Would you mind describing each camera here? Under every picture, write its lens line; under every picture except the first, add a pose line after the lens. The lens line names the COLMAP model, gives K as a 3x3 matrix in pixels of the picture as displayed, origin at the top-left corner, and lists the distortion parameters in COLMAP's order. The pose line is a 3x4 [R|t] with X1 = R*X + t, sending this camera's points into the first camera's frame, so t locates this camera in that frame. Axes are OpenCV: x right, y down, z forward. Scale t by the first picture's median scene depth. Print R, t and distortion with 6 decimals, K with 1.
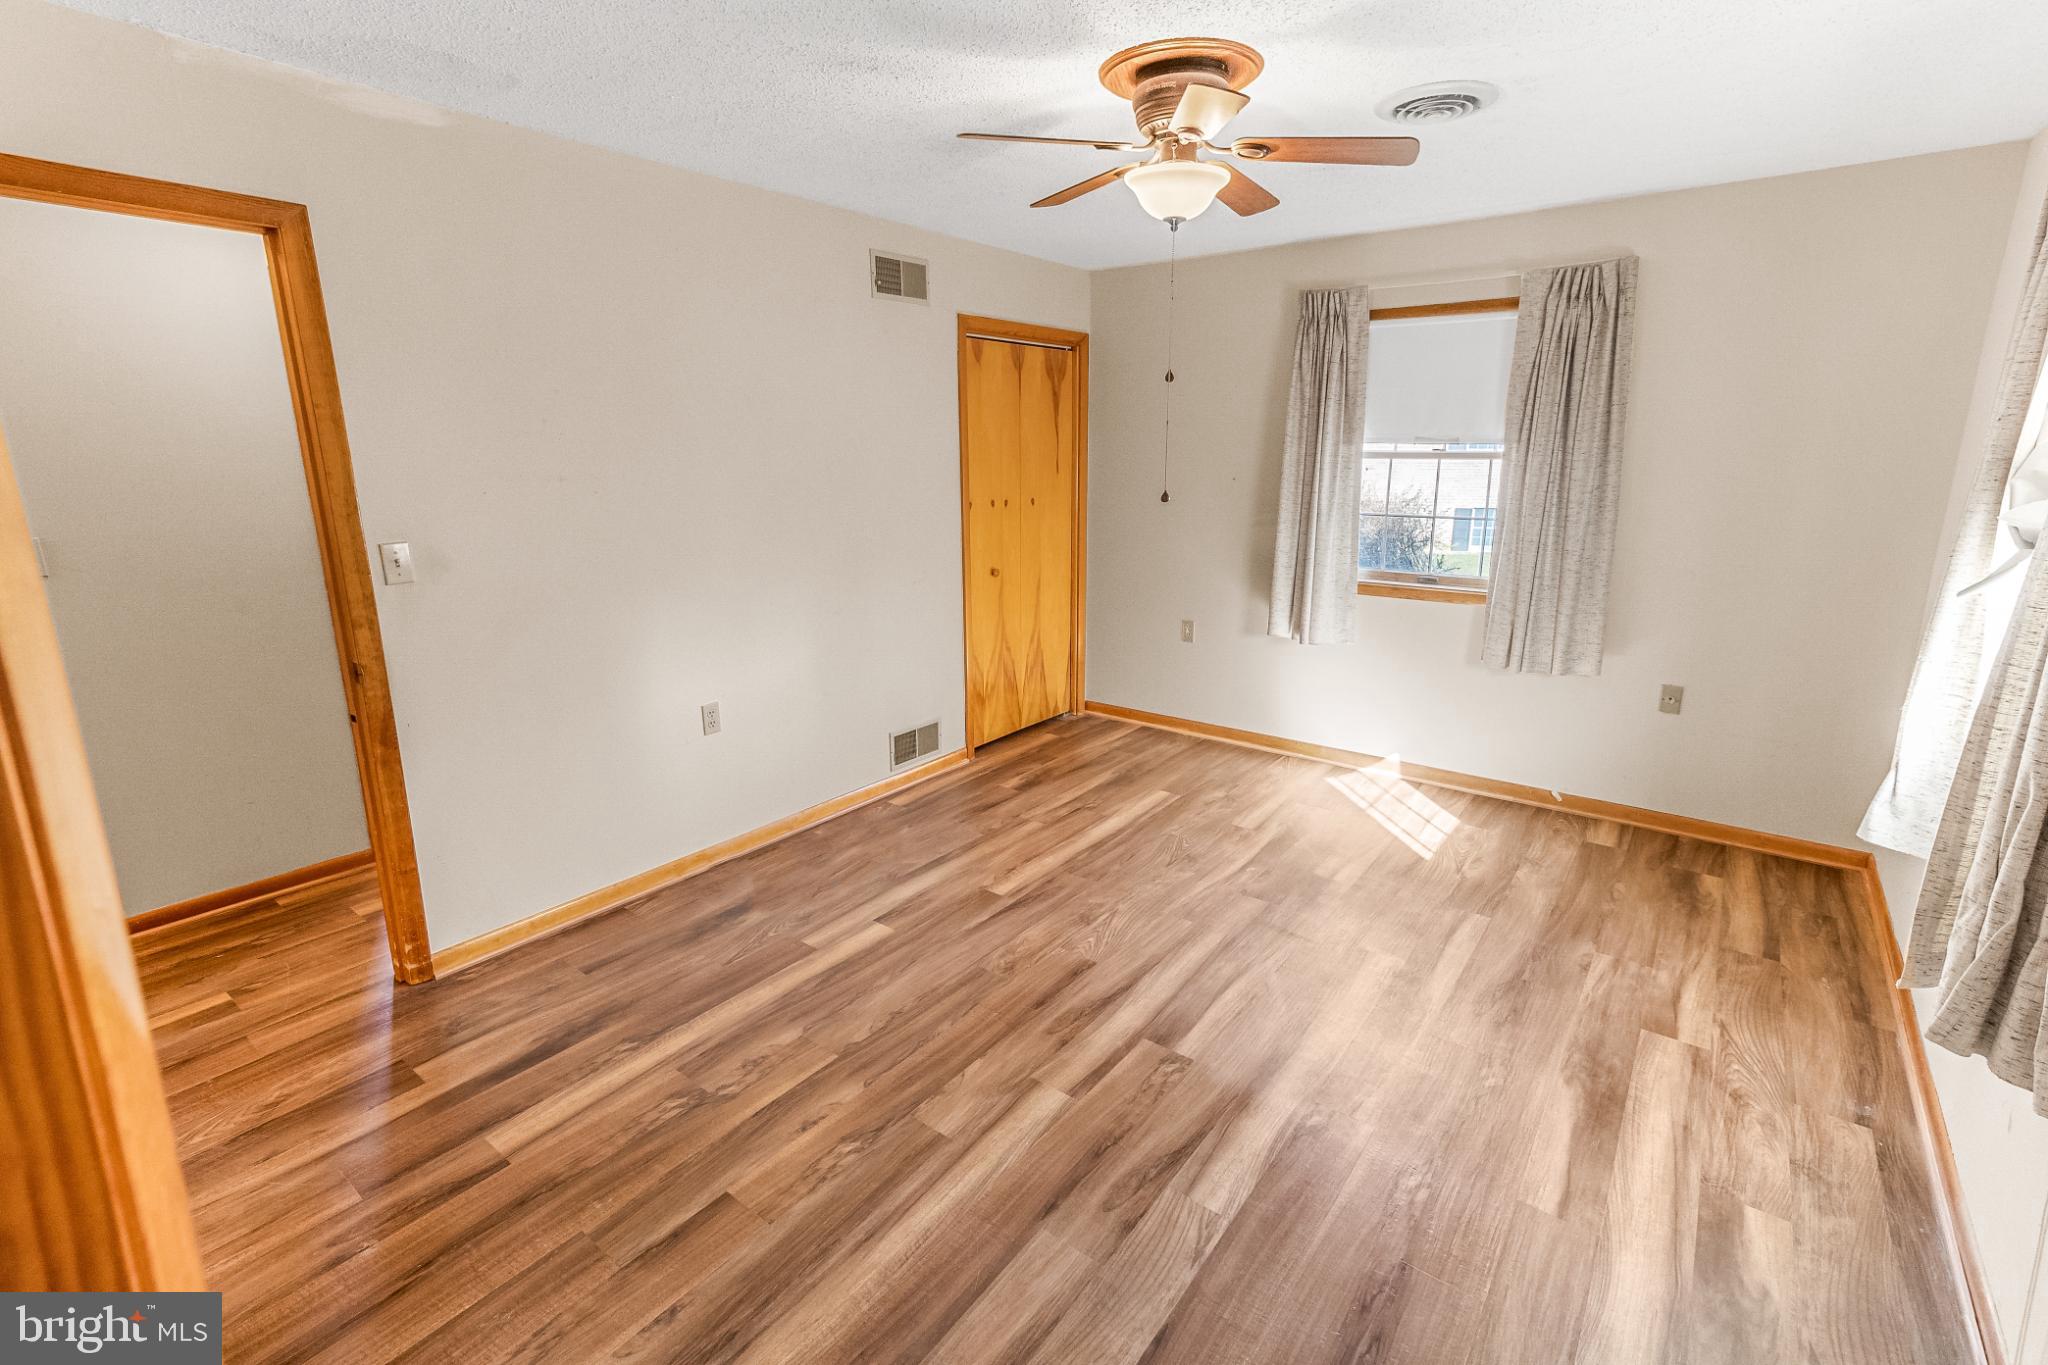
lens RADIAL K [[939.5, 0, 1035.5], [0, 939.5, 665.4], [0, 0, 1]] dist [0.021551, 0.001239]
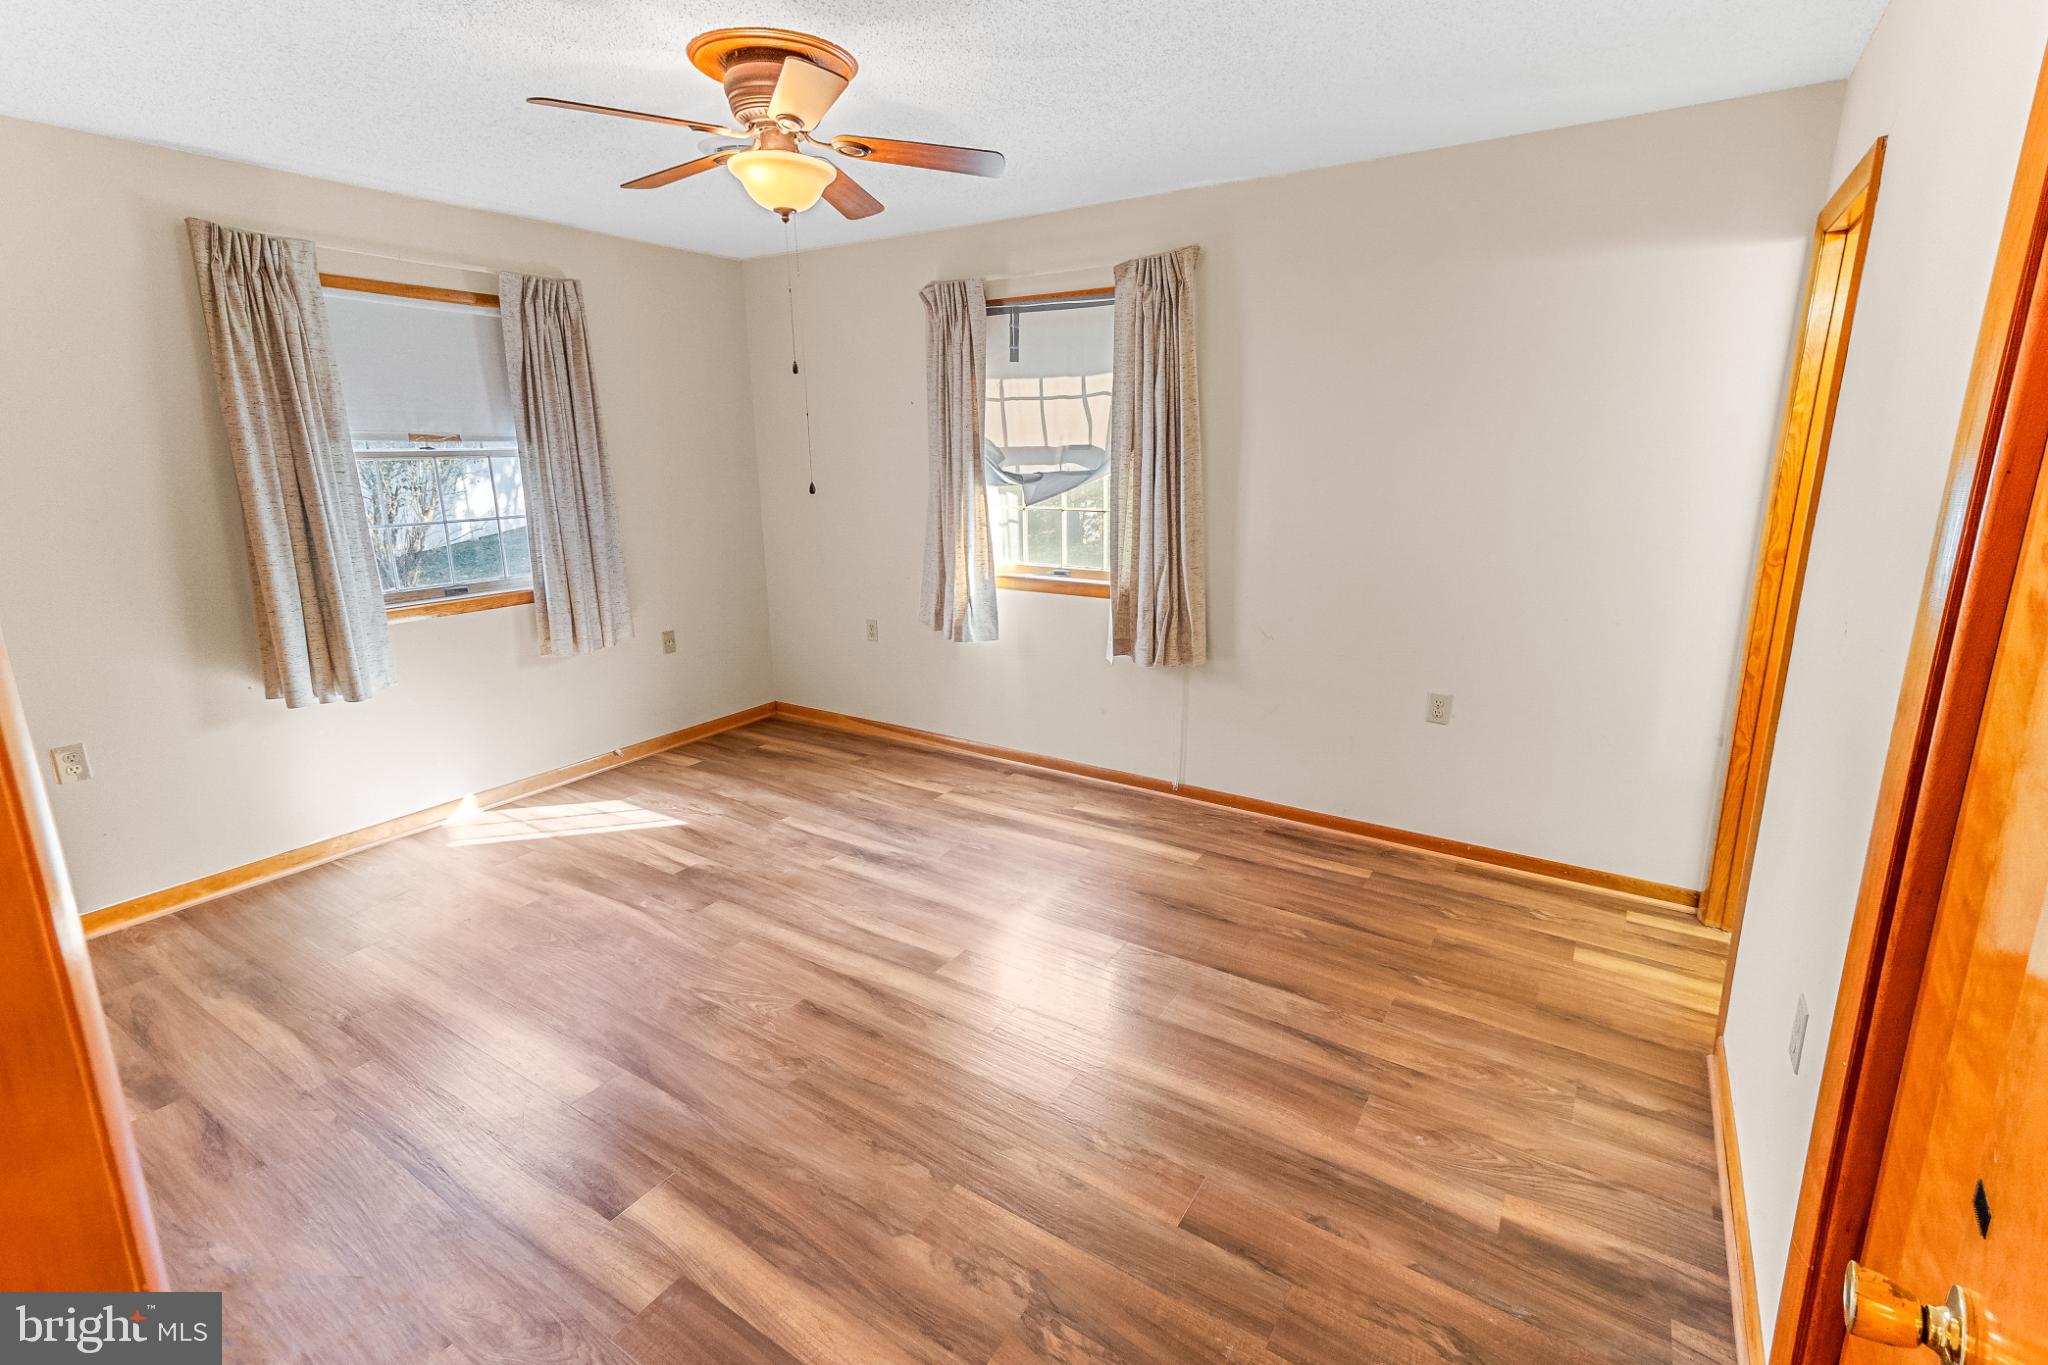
lens RADIAL K [[939.5, 0, 1033.2], [0, 939.5, 672.1], [0, 0, 1]] dist [0.021551, 0.001239]
pose [[-0.090452, -0.239376, 0.966704, -0.741797], [0.240786, 0.936629, 0.254458, -0.159870], [-0.966354, 0.255785, -0.027082, 0.695638]]
